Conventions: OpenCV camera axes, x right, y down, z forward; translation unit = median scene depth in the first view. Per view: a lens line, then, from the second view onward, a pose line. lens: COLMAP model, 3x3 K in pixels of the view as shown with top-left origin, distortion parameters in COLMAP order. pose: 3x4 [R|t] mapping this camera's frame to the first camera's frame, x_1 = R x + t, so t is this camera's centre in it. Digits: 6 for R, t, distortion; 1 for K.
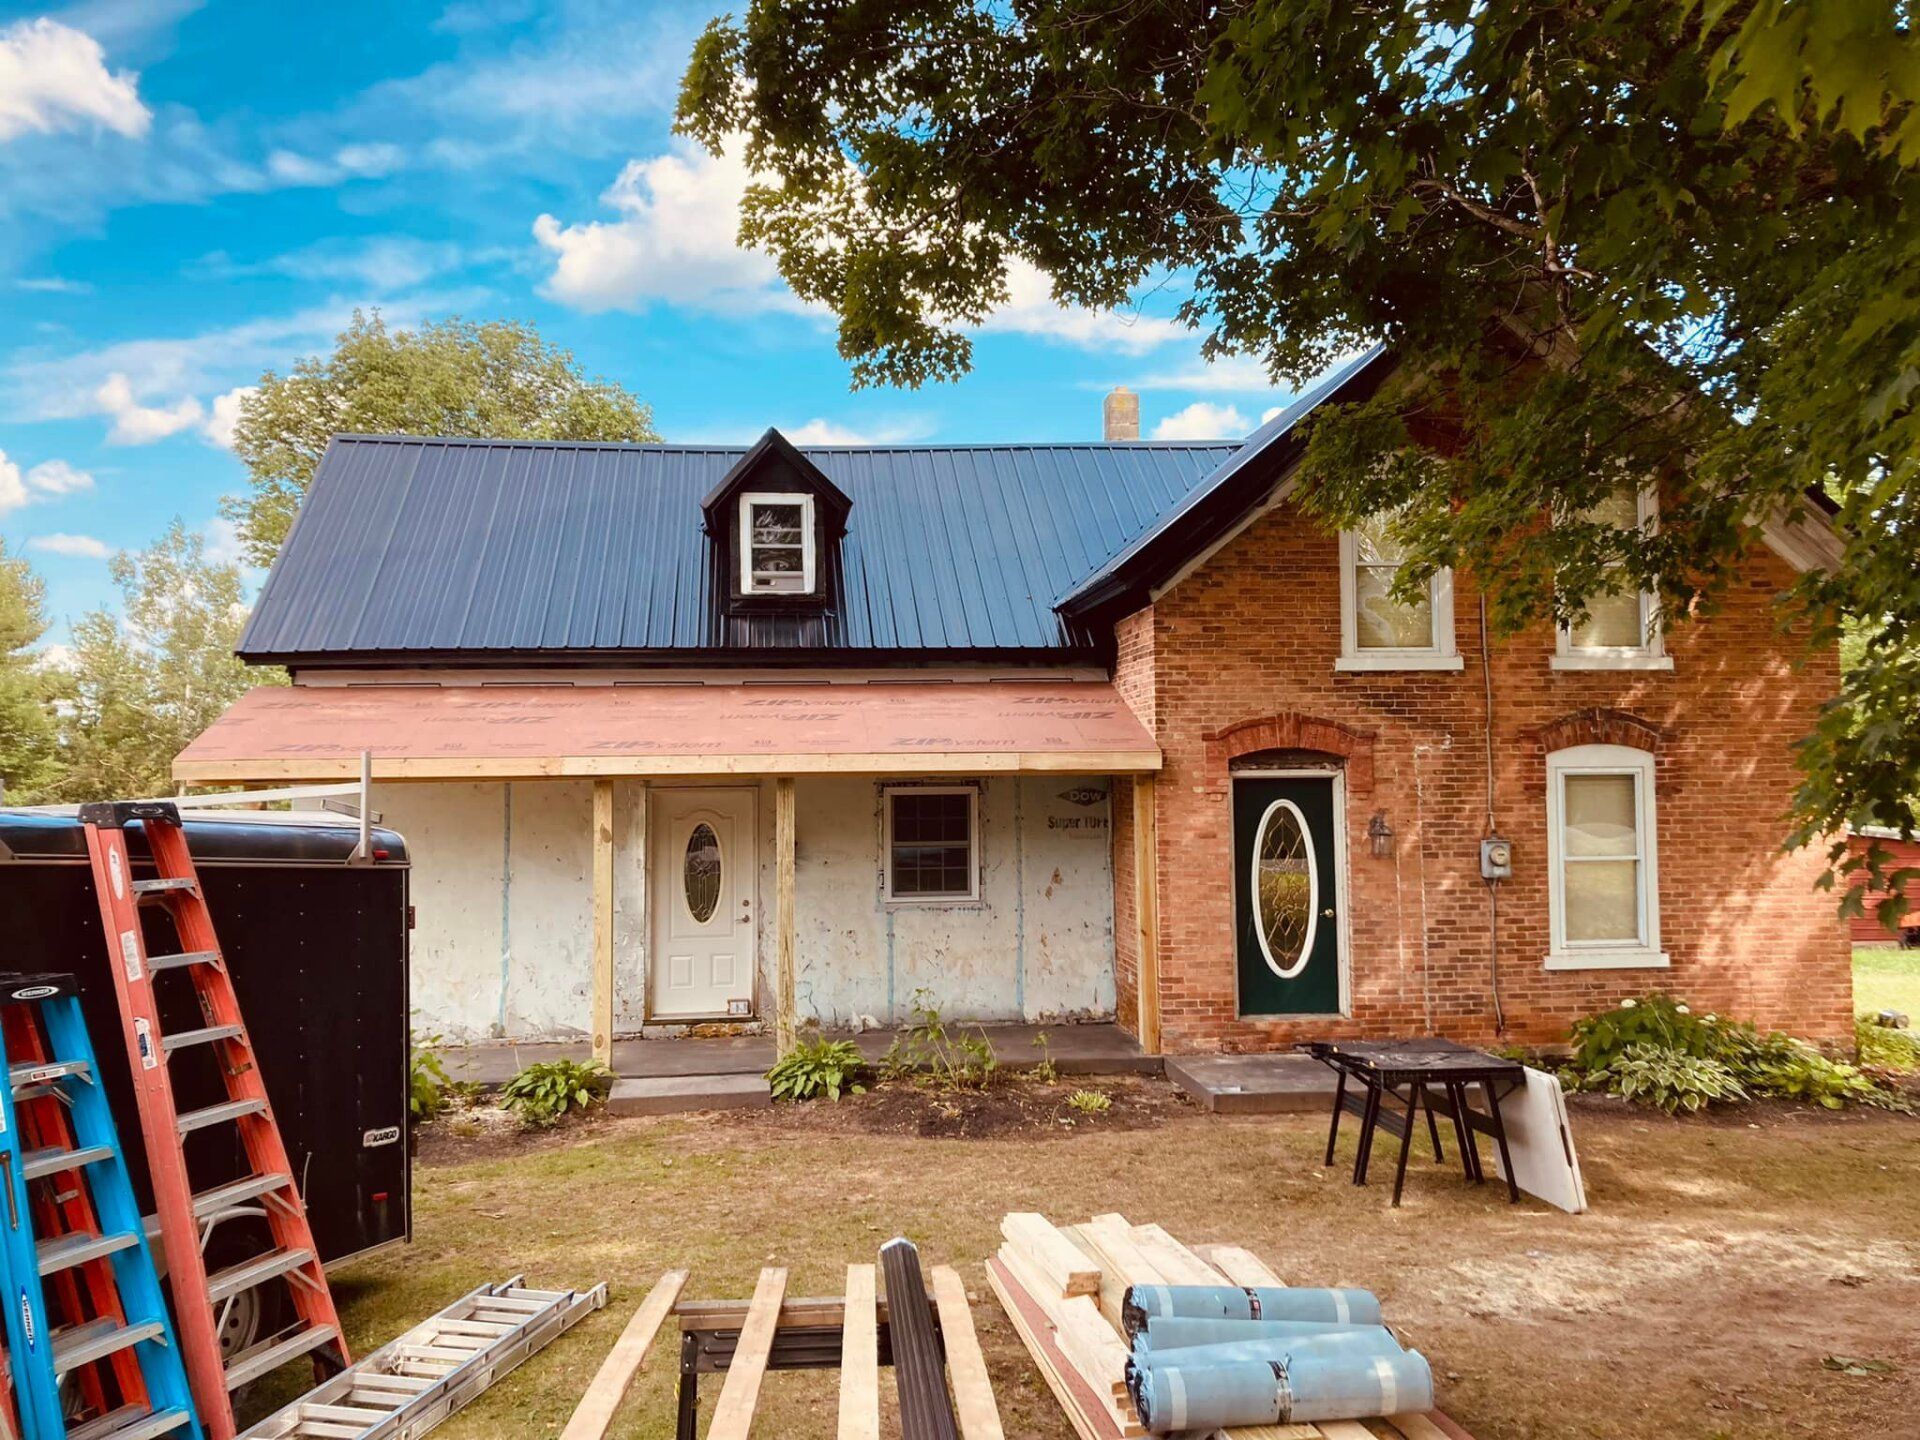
lens RADIAL K [[1575.1, 0, 943.5], [0, 1575.1, 700.9], [0, 0, 1]] dist [0.129903, -0.357053]
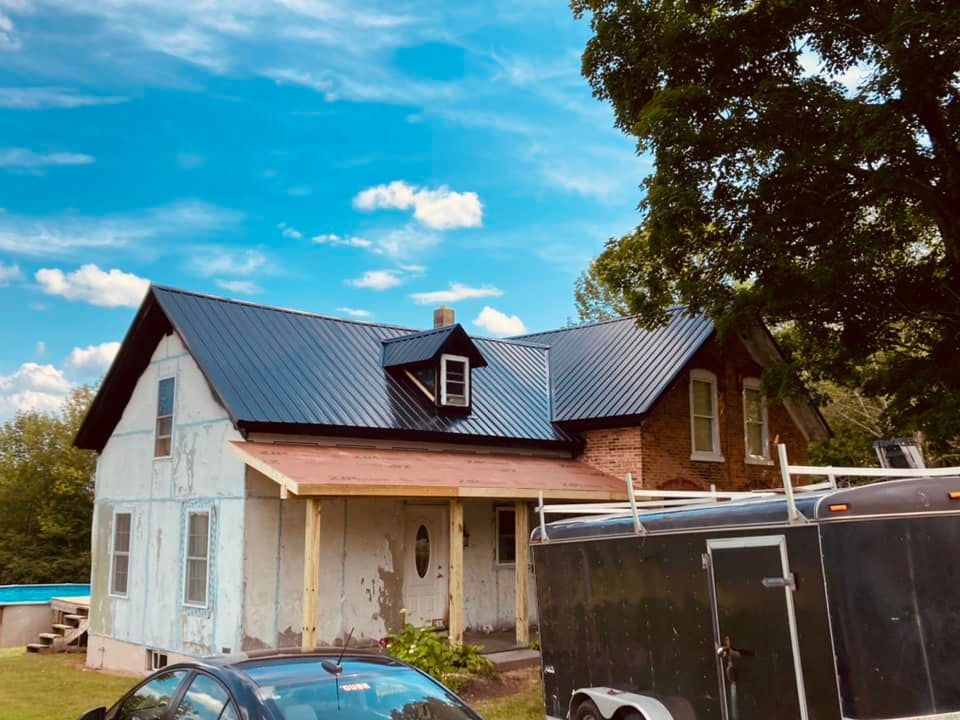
lens RADIAL K [[964.5, 0, 477.3], [0, 964.5, 348.5], [0, 0, 1]] dist [0.097331, -0.257423]
pose [[0.811512, 0.110876, 0.573720, -0.852993], [-0.040556, 0.990153, -0.133990, 0.022954], [-0.582926, 0.085467, 0.808018, 0.005937]]
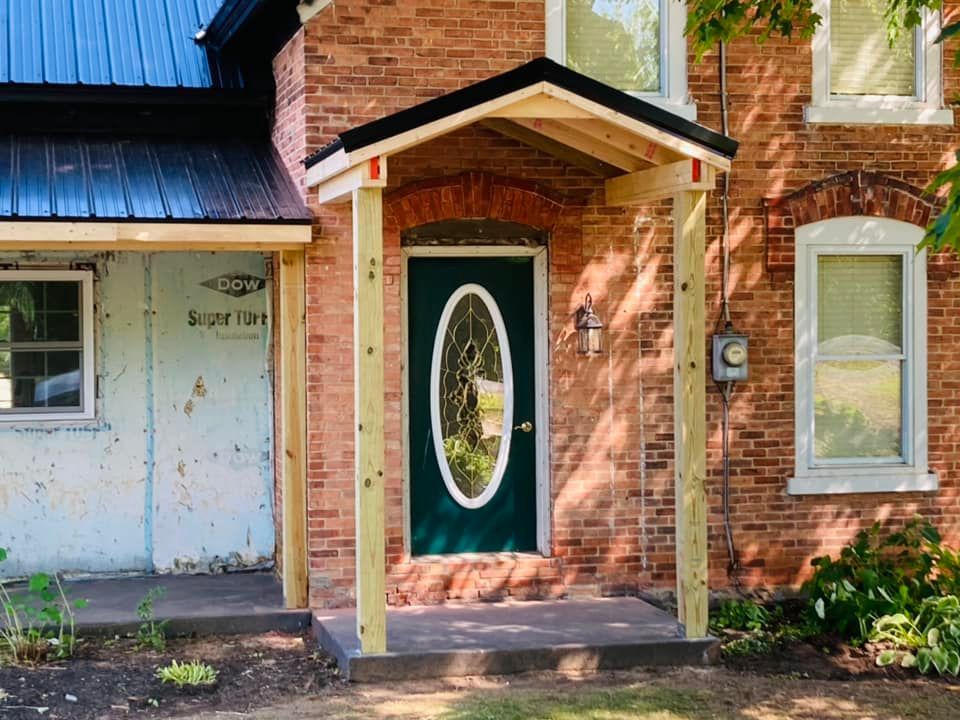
lens RADIAL K [[1745.4, 0, 466.9], [0, 1745.4, 339.7], [0, 0, 1]] dist [0.316134, -1.571085]
pose [[0.991499, 0.000436, 0.130115, 0.099104], [-0.009093, 0.997781, 0.065950, 0.032649], [-0.129797, -0.066573, 0.989303, 0.139203]]
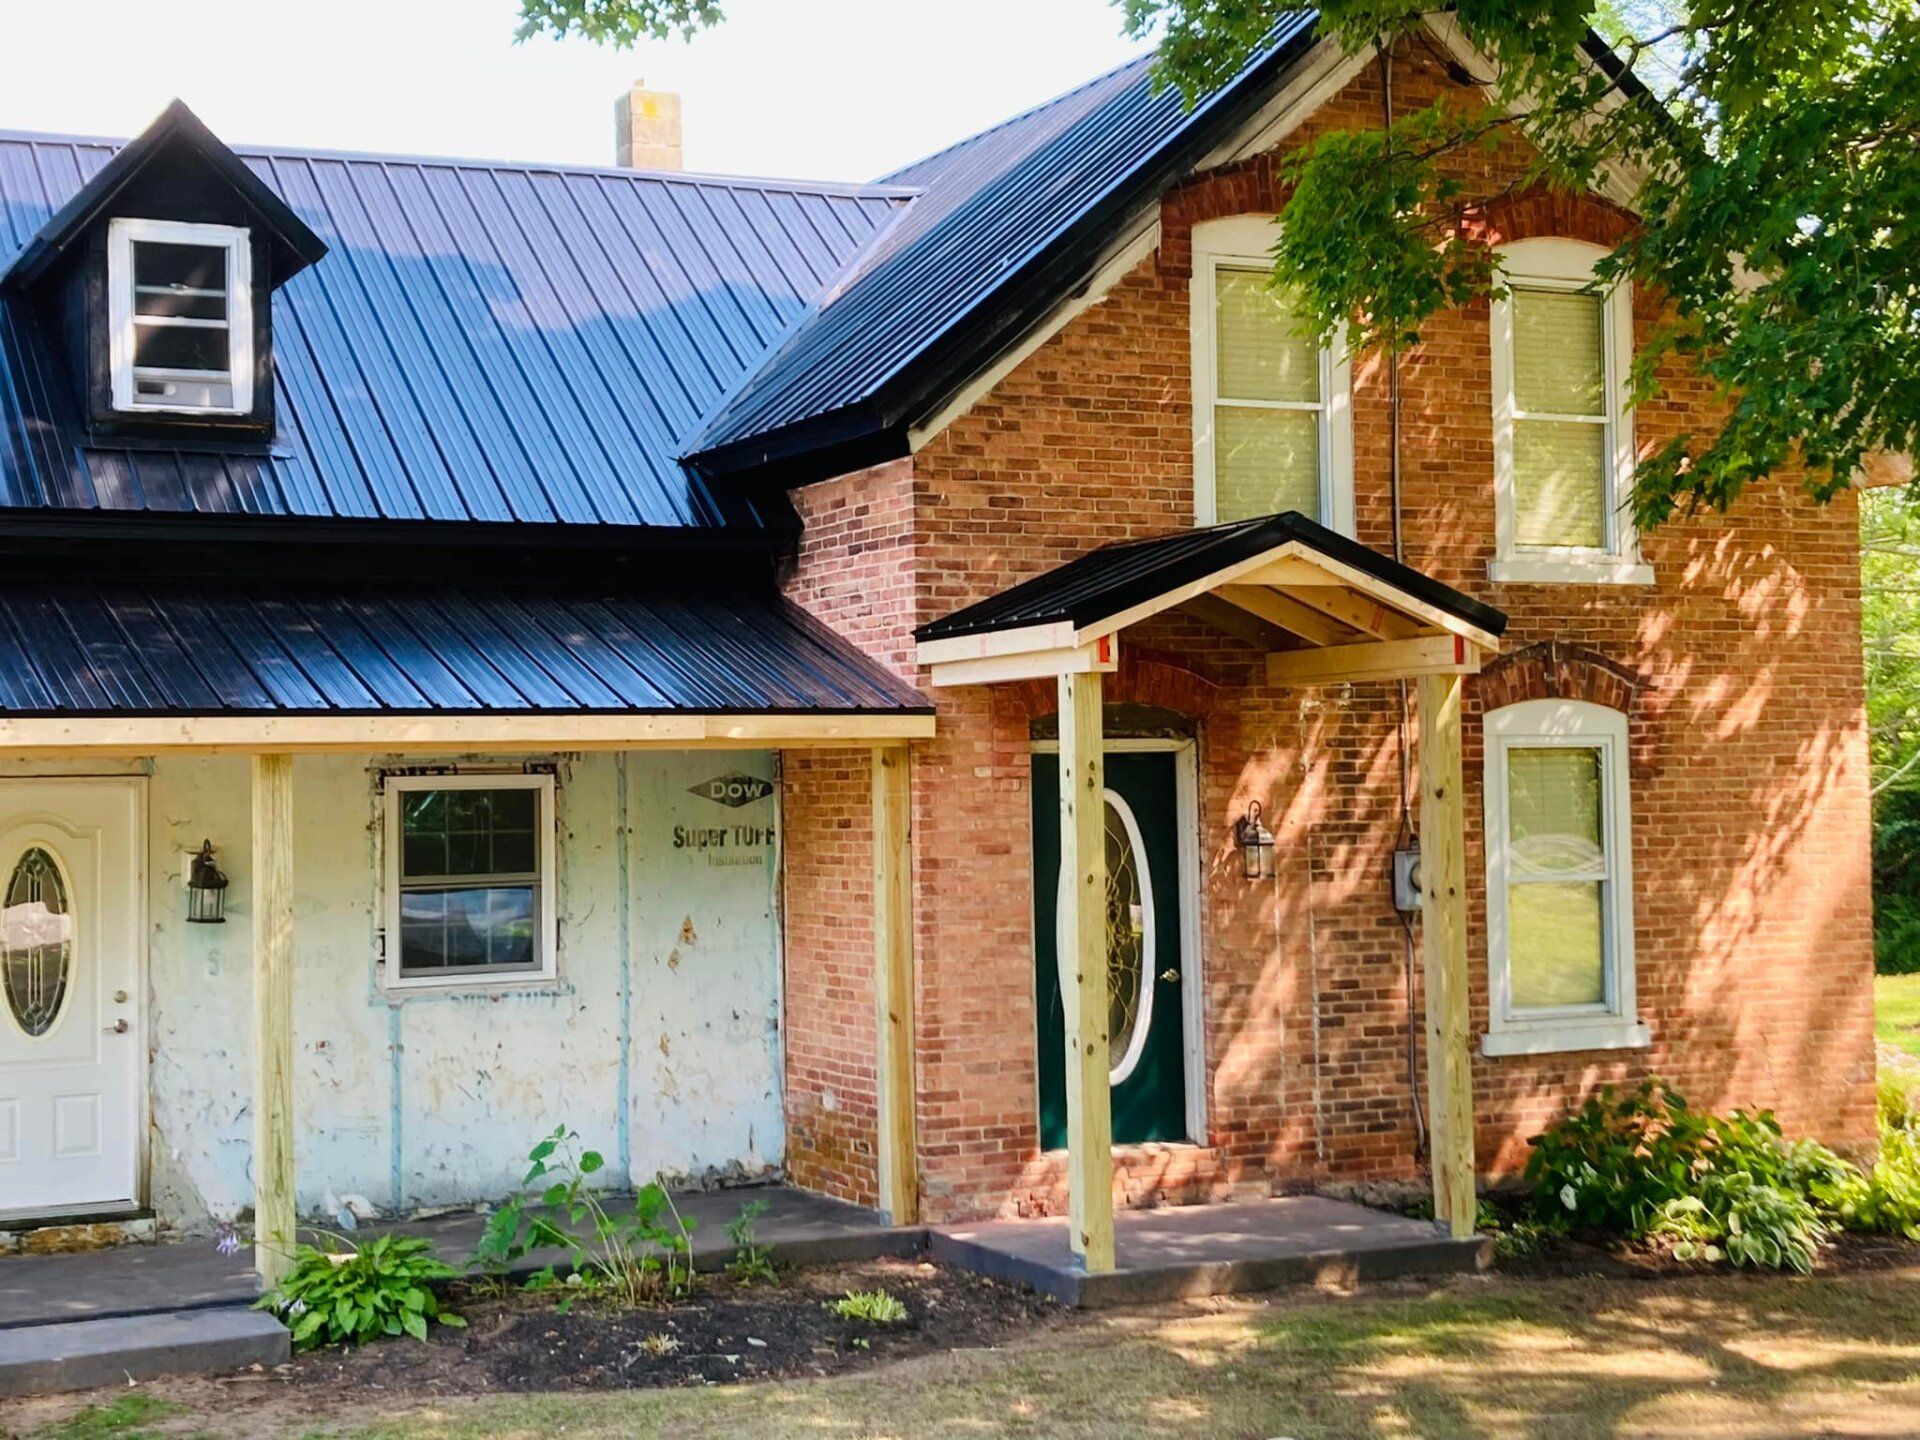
lens RADIAL K [[2803.1, 0, 941.8], [0, 2803.1, 677.3], [0, 0, 1]] dist [0.286078, -1.294652]
pose [[0.940668, 0.007088, 0.339253, -0.206060], [-0.009082, 0.999950, 0.004291, 0.015951], [-0.339206, -0.007117, 0.940685, 0.017089]]
